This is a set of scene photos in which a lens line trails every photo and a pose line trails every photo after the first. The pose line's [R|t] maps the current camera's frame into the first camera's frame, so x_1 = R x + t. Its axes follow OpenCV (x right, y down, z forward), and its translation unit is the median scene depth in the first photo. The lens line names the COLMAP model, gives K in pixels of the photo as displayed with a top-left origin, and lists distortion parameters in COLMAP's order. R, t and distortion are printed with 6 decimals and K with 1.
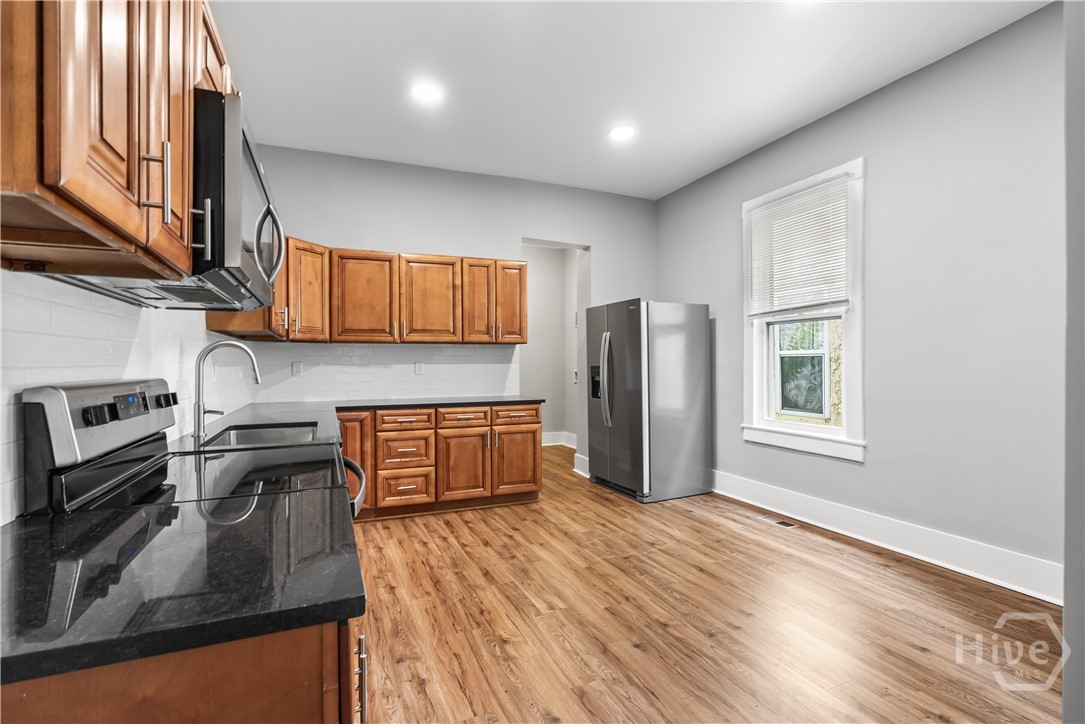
lens RADIAL K [[487.6, 0, 546.1], [0, 487.6, 364.9], [0, 0, 1]] dist [-0.010234, 0.001857]
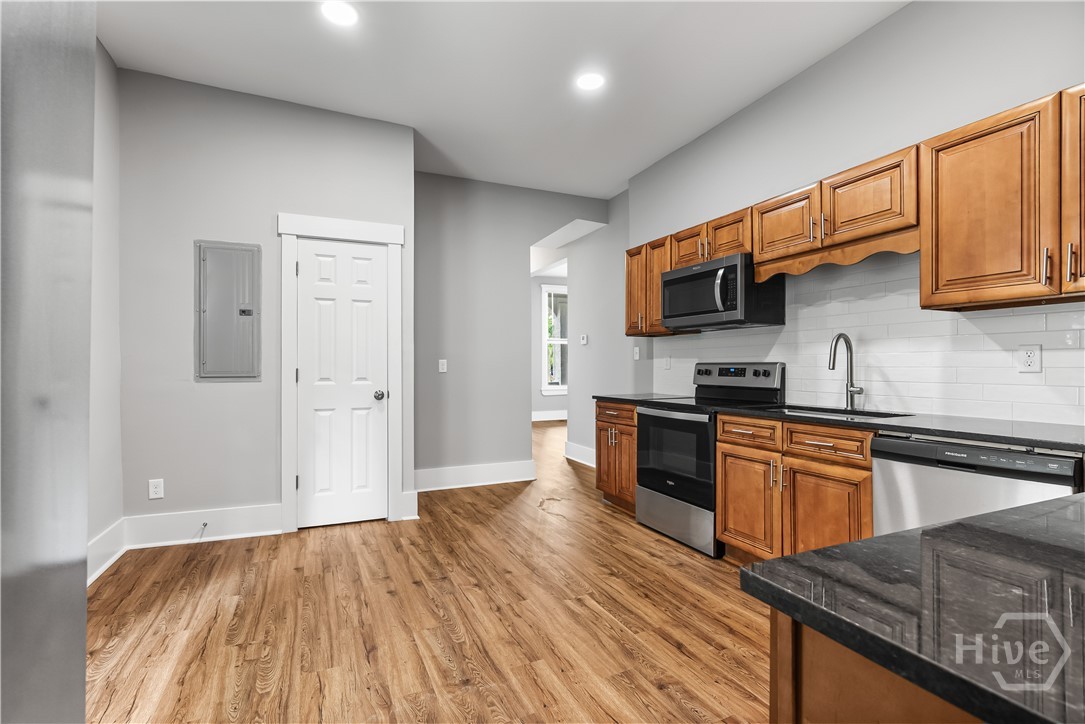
lens RADIAL K [[487.6, 0, 537.1], [0, 487.6, 365.0], [0, 0, 1]] dist [-0.010234, 0.001857]
pose [[-0.999953, 0.007316, -0.006398, 0.073197], [0.007319, 0.999973, -0.000535, 0.015753], [0.006394, -0.000582, -0.999979, 1.456757]]
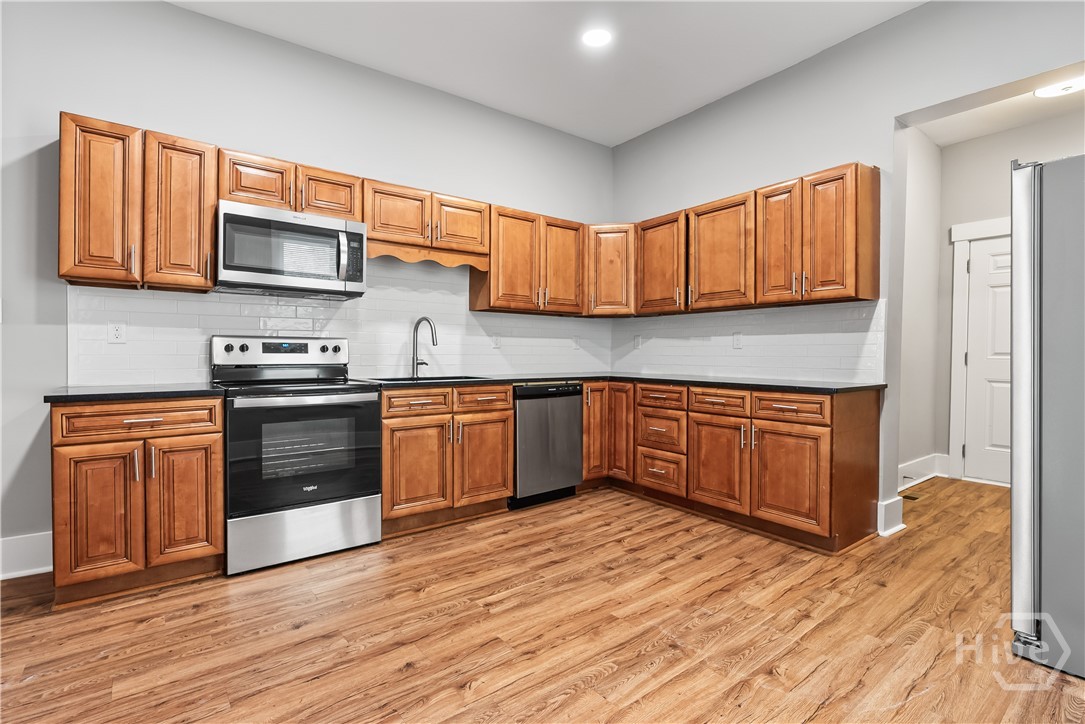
lens RADIAL K [[517.2, 0, 537.5], [0, 517.2, 358.8], [0, 0, 1]] dist [-0.010908, 0.001413]
pose [[0.237664, 0.016605, -0.971206, 0.669122], [-0.007443, 0.999856, 0.015273, 0.035633], [0.971319, 0.003599, 0.237753, 0.633341]]
